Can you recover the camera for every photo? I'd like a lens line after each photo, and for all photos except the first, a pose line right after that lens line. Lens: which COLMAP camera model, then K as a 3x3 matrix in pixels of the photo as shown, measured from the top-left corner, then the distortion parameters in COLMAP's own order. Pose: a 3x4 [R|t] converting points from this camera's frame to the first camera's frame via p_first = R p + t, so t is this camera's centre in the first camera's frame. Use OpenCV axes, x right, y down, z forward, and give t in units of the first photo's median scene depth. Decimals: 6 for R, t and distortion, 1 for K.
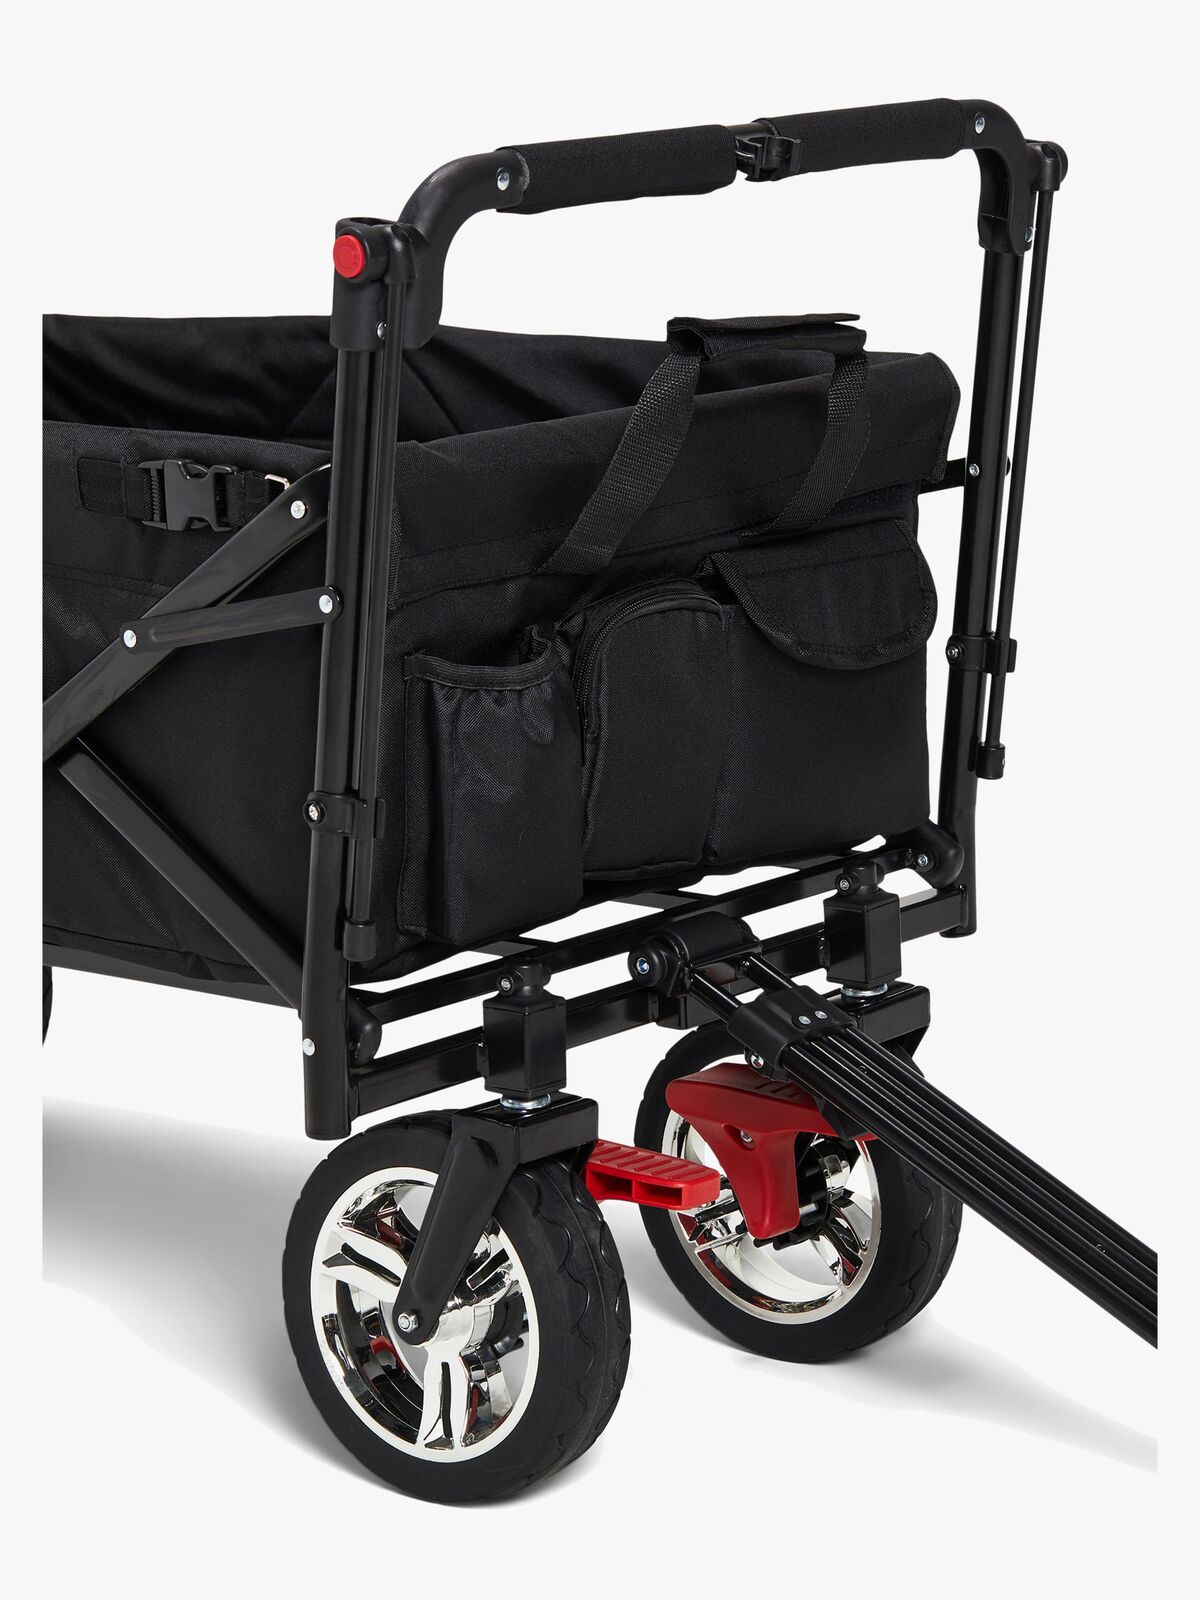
lens RADIAL K [[4385.1, 0, 598.8], [0, 4385.1, 893.0], [0, 0, 1]] dist [0.054562, 0.197463]
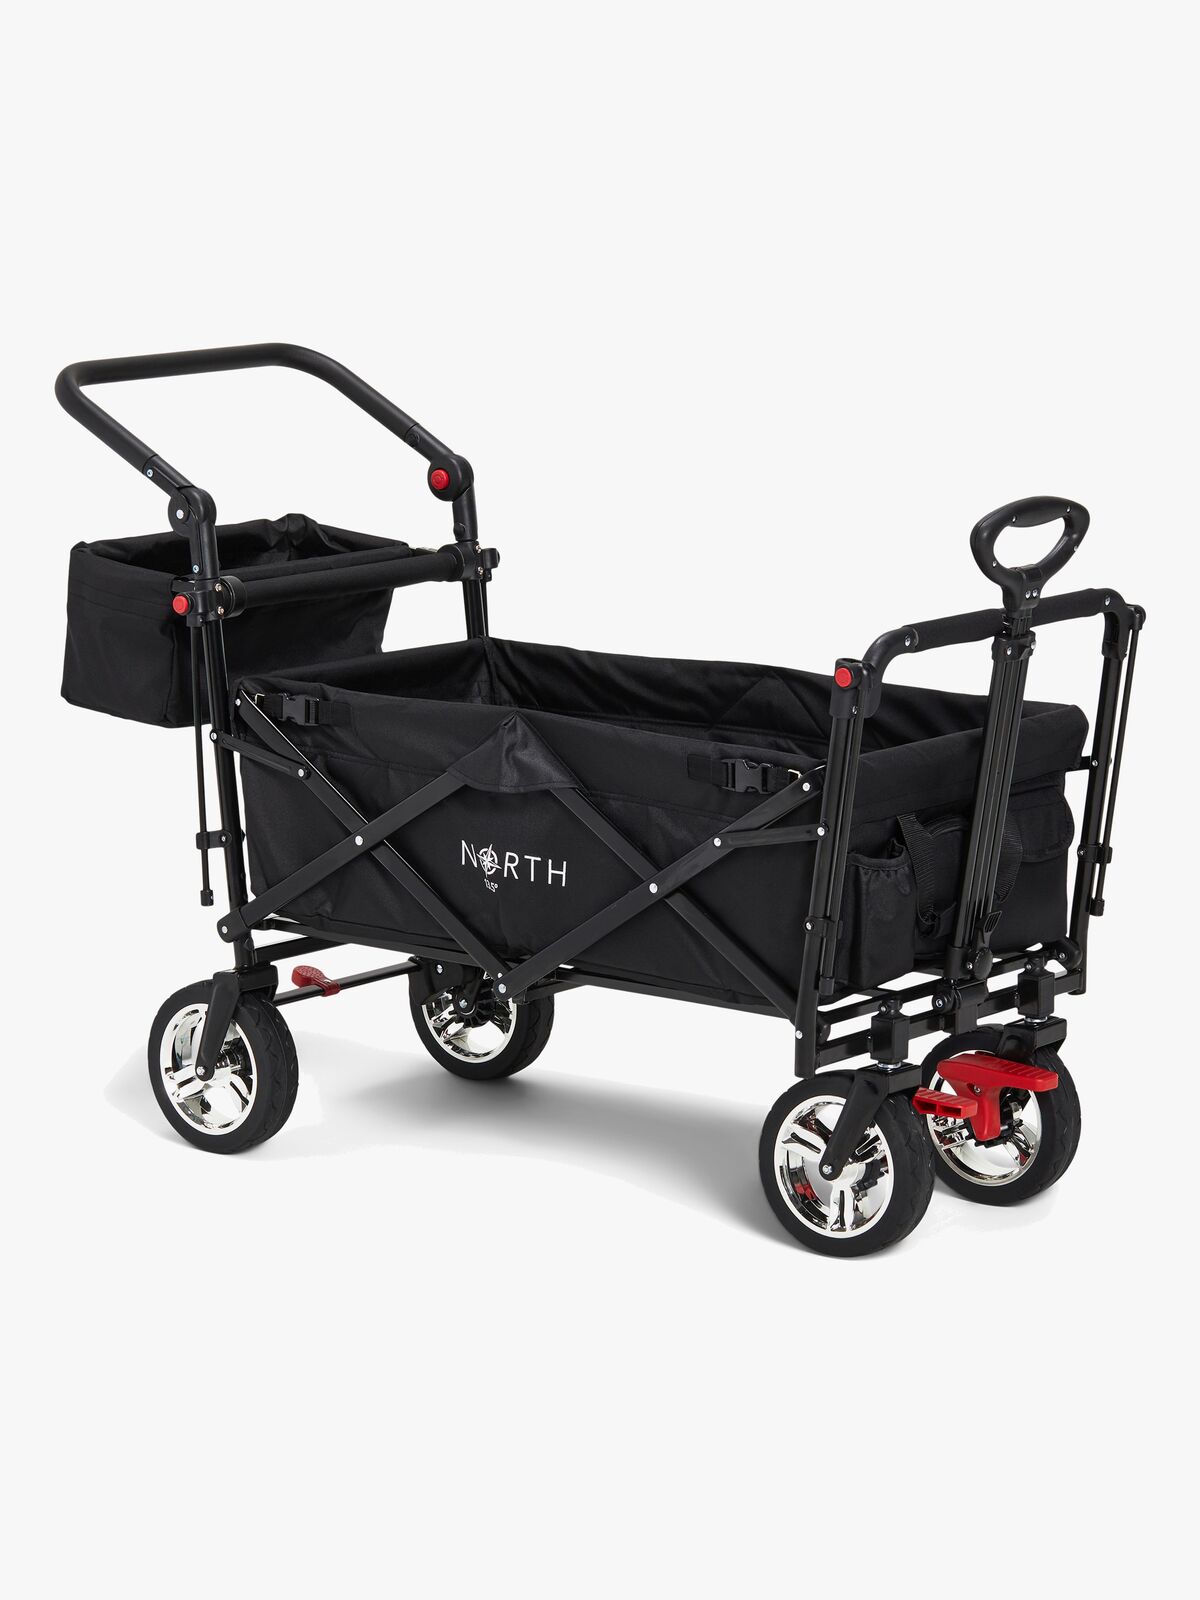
lens RADIAL K [[4385.1, 0, 598.8], [0, 4385.1, 893.0], [0, 0, 1]] dist [0.054562, 0.197463]
pose [[0.998868, 0.028186, 0.038322, -0.233508], [-0.027399, 0.999406, -0.020899, 0.012497], [-0.038888, 0.019825, 0.999047, -1.077432]]
